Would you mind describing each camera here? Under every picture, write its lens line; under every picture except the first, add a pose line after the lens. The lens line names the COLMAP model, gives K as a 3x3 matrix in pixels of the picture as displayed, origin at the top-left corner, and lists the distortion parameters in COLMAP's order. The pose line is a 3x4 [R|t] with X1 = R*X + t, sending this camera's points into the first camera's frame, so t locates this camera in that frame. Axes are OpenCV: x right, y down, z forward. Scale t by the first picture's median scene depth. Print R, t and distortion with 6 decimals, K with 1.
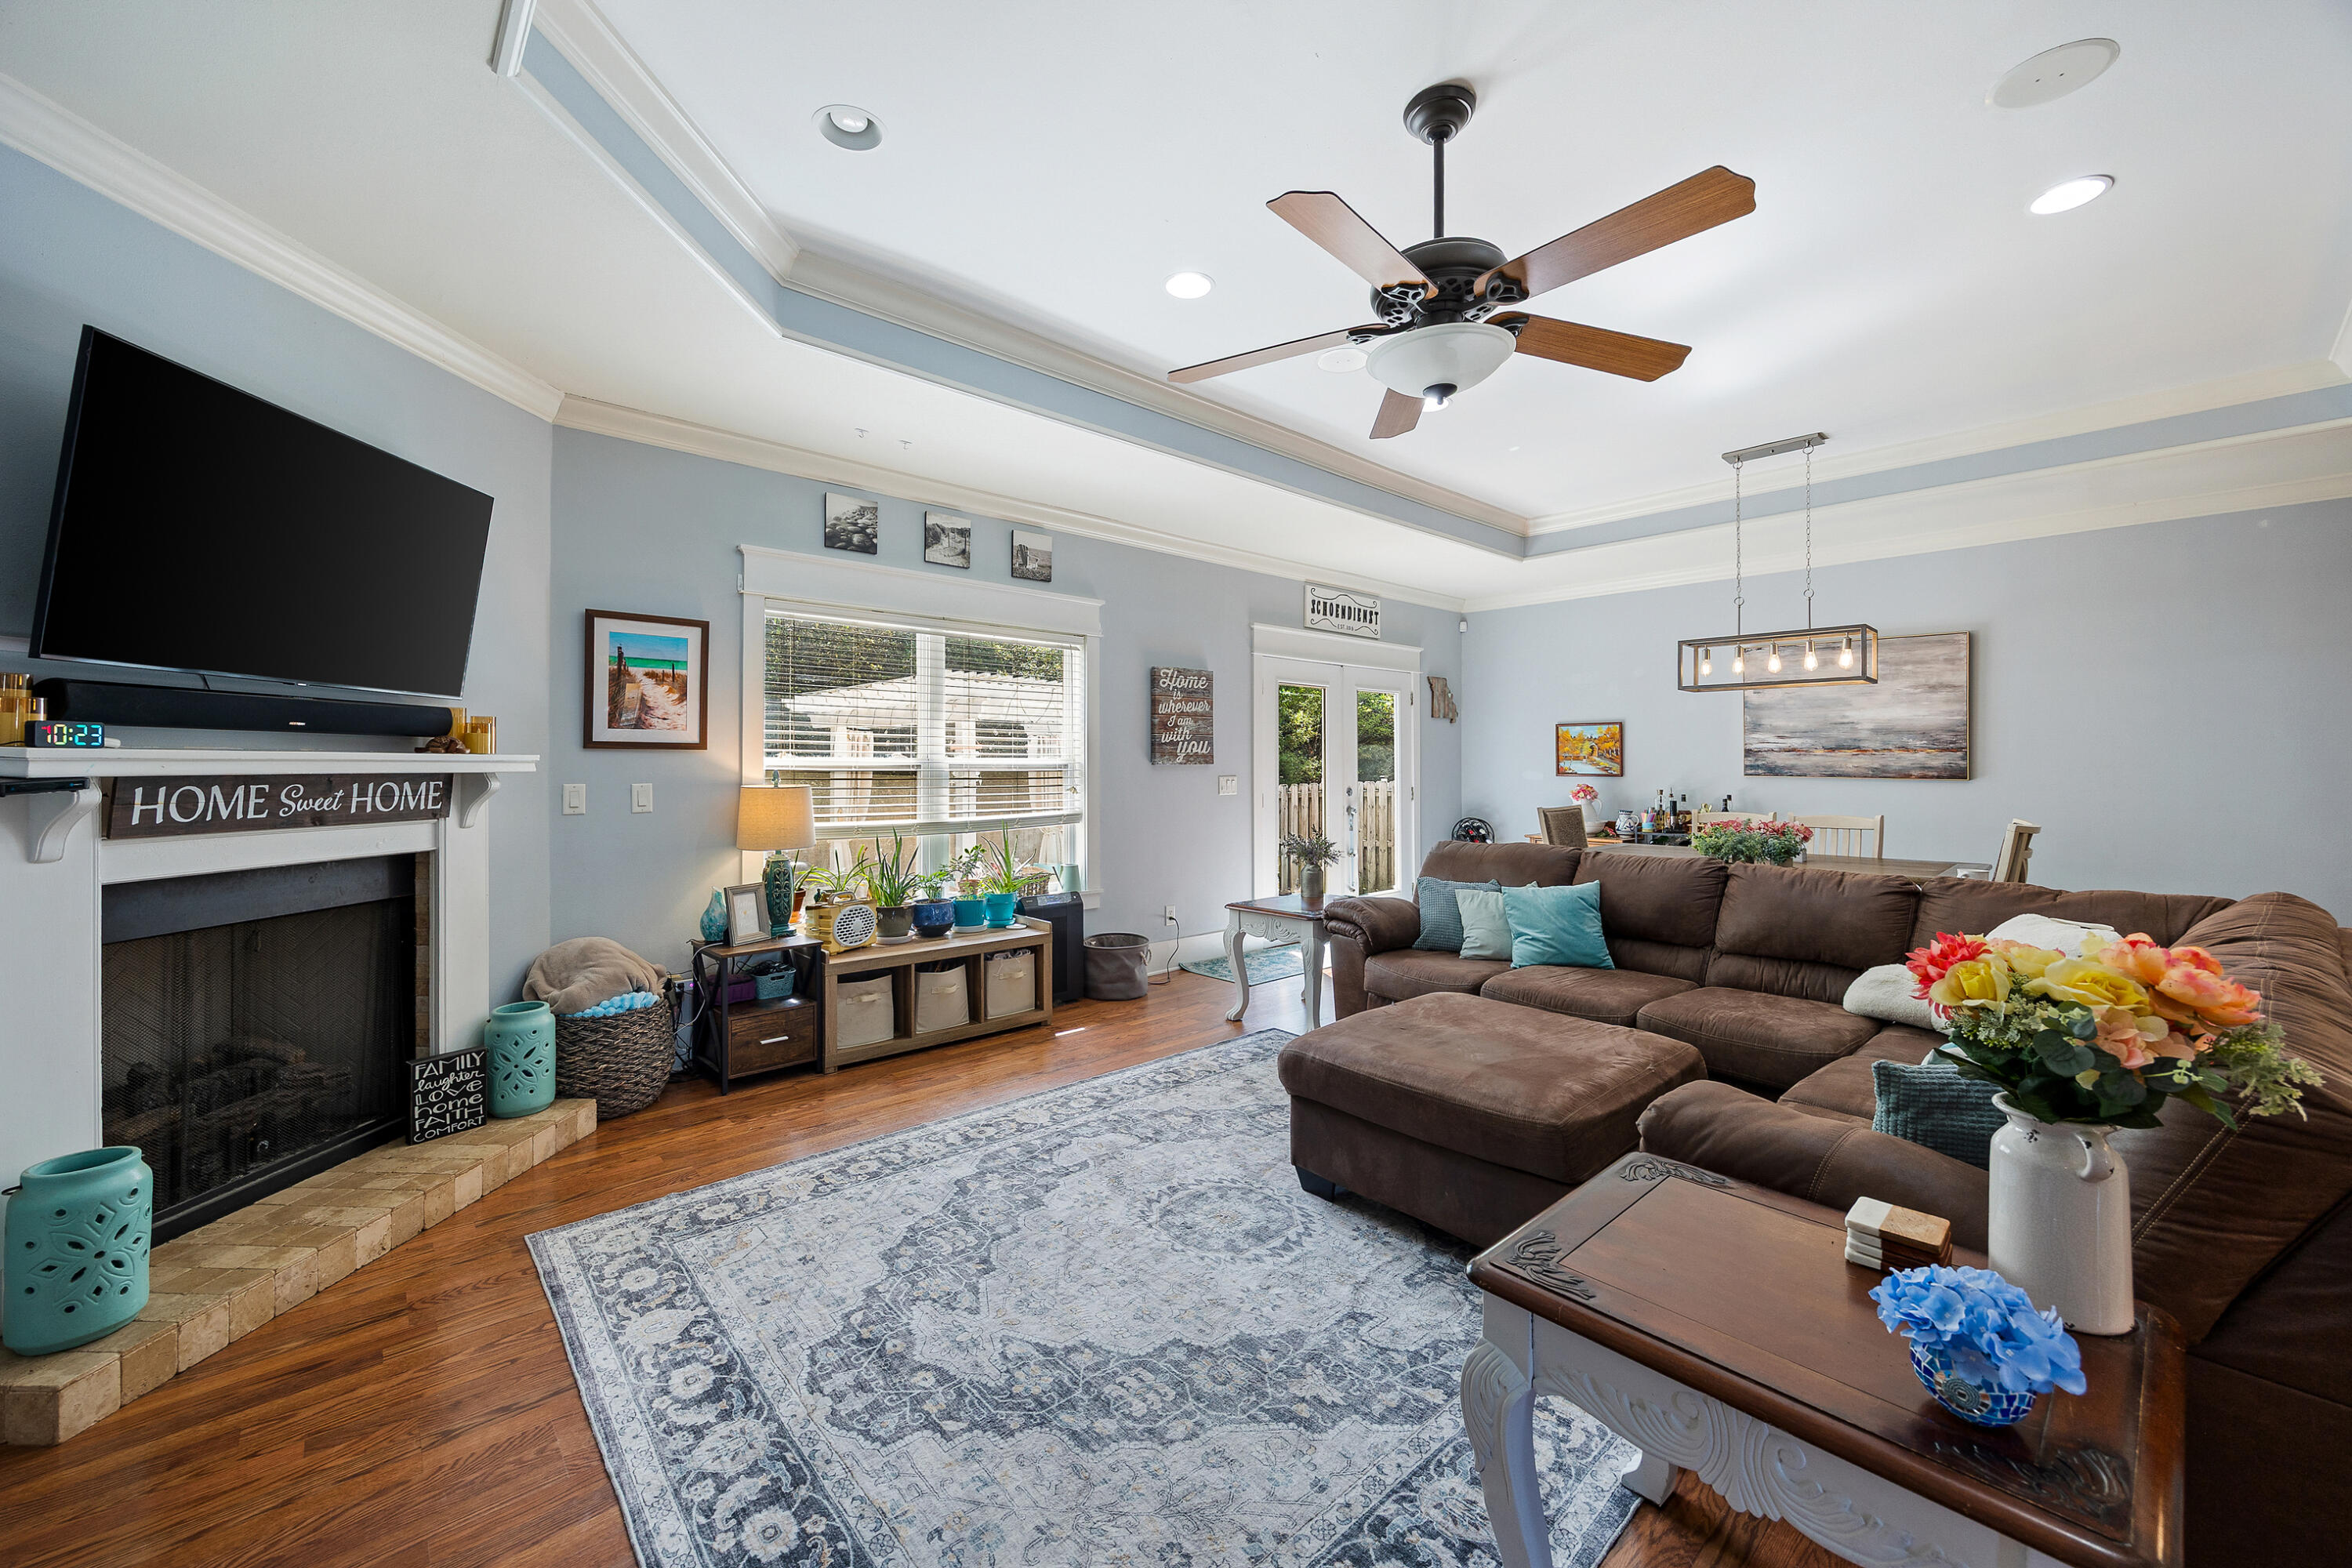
lens RADIAL K [[904.8, 0, 1190.3], [0, 904.8, 769.0], [0, 0, 1]] dist [-0.006487, 0.000596]
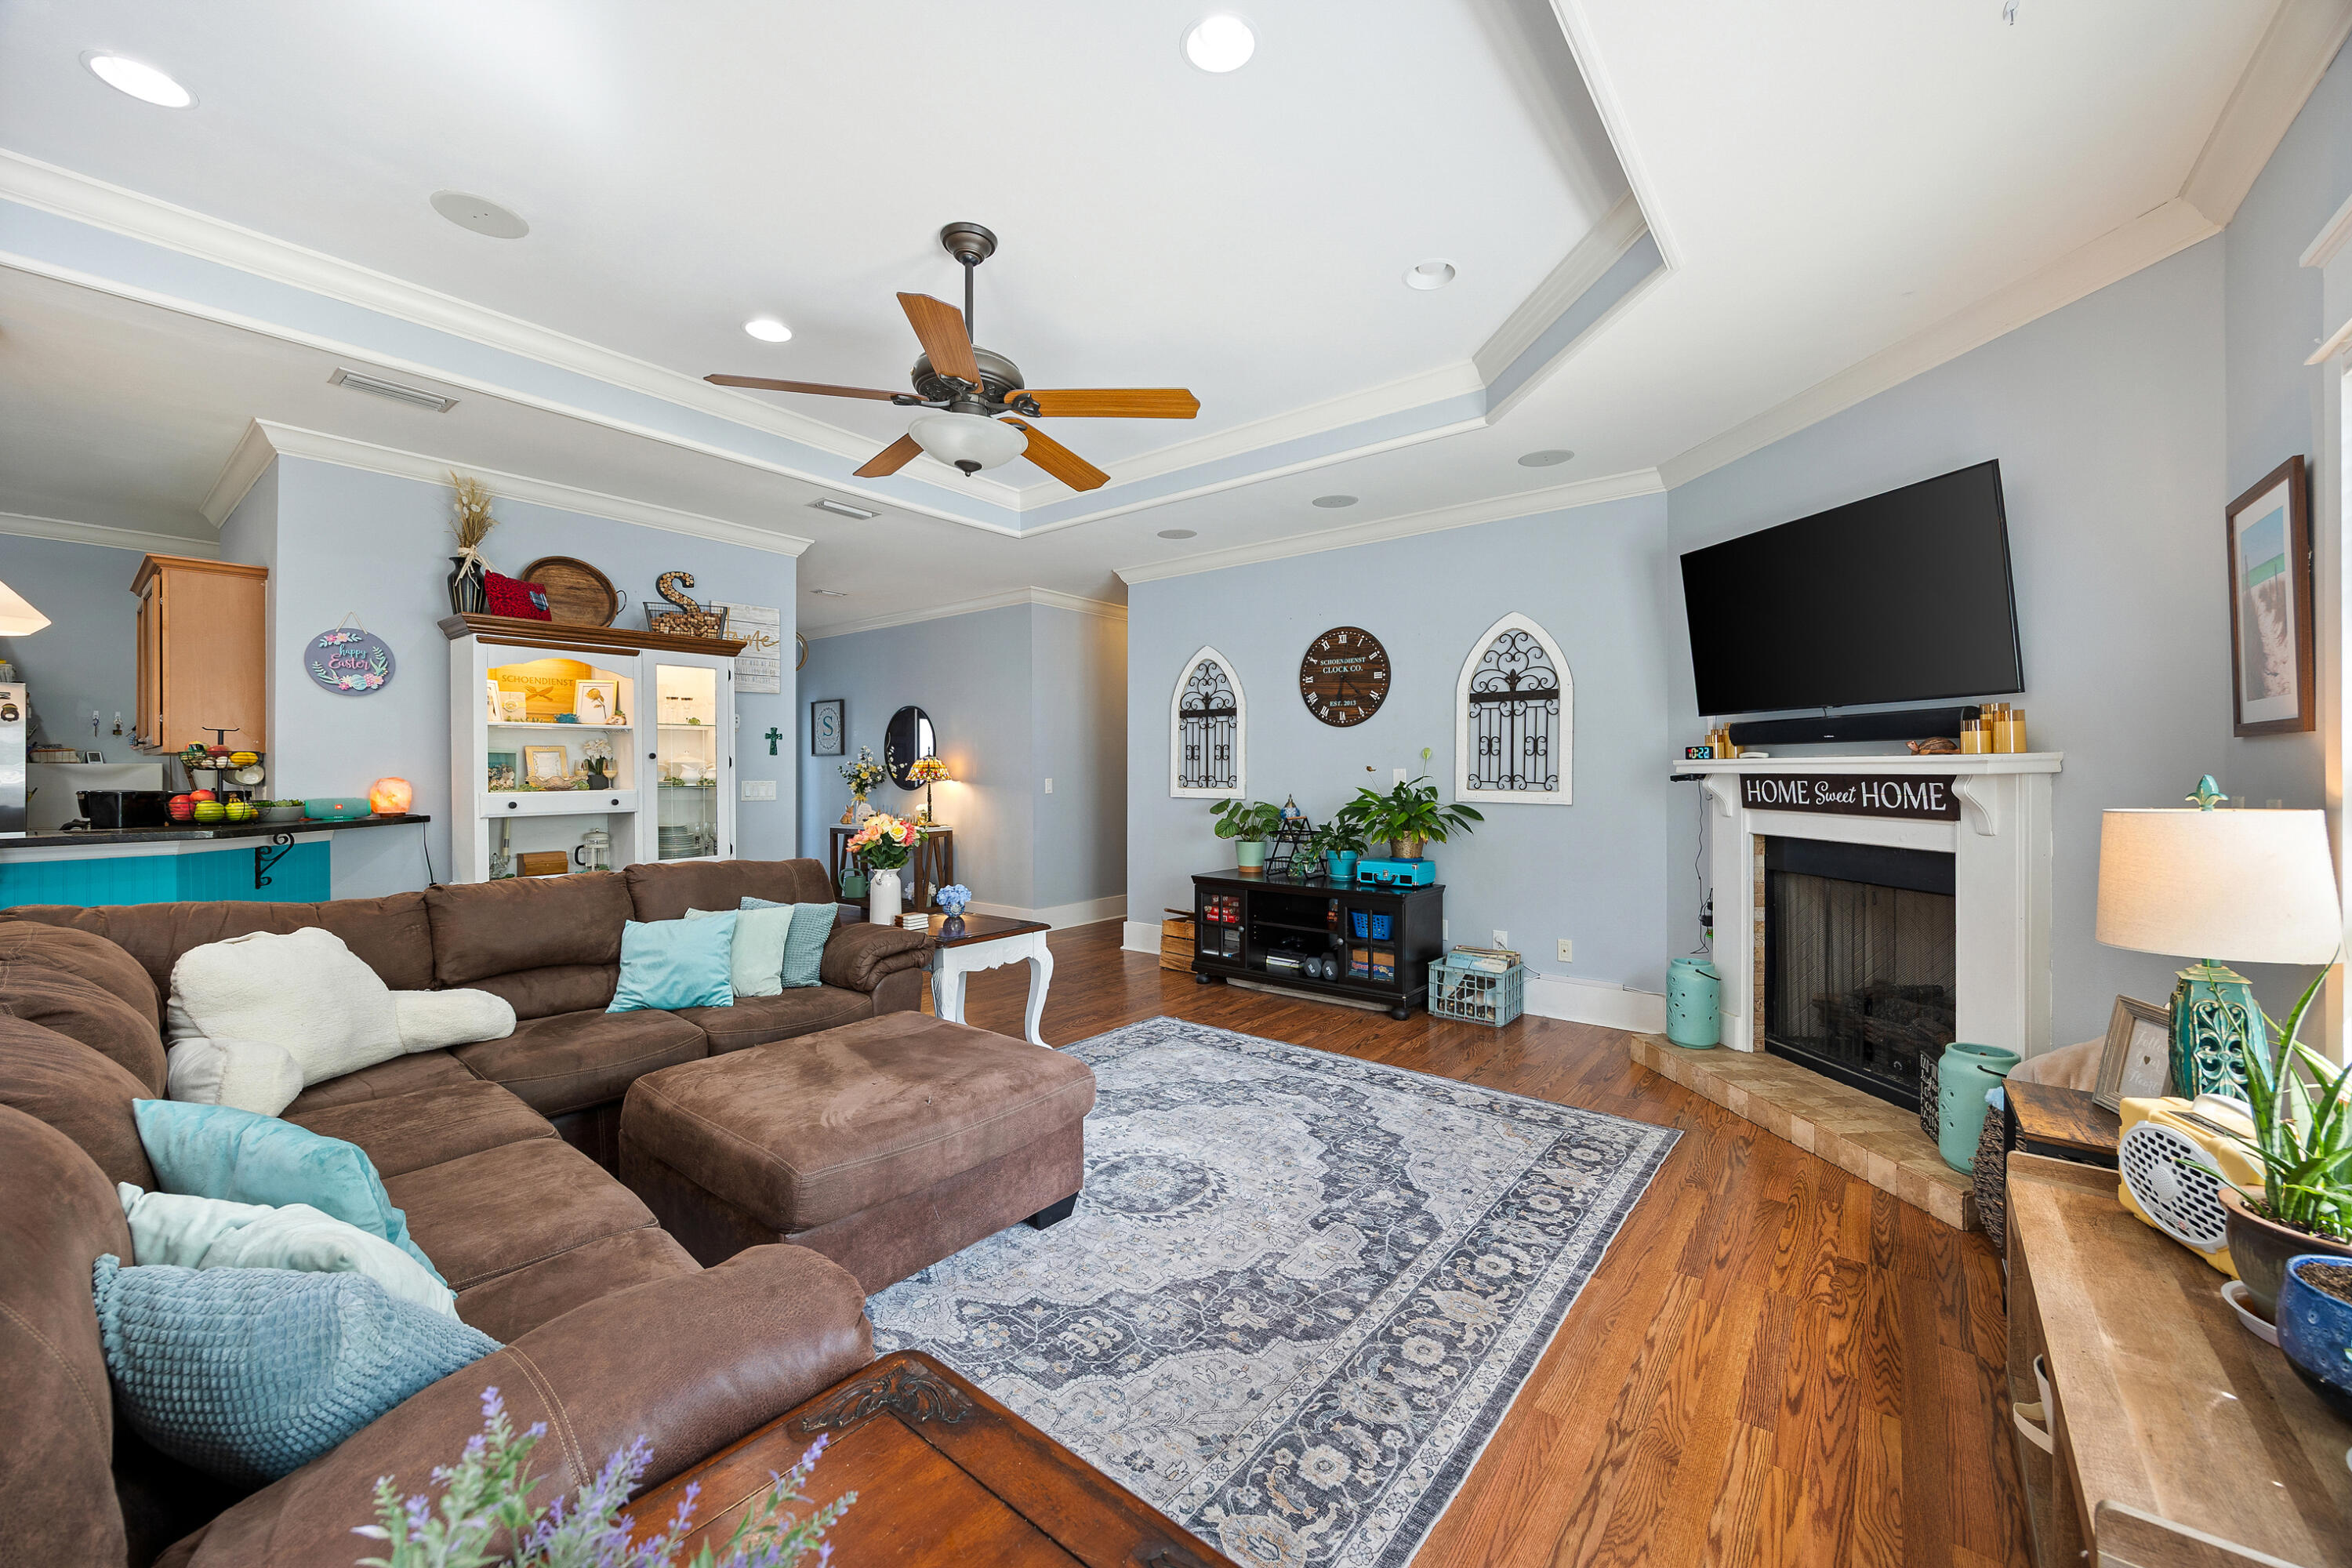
lens RADIAL K [[904.8, 0, 1189.8], [0, 904.8, 771.6], [0, 0, 1]] dist [-0.006487, 0.000596]
pose [[-0.987416, 0.001222, -0.158137, 0.162096], [0.000445, 0.999988, 0.004944, -0.004565], [0.158141, 0.004811, -0.987405, 2.112880]]
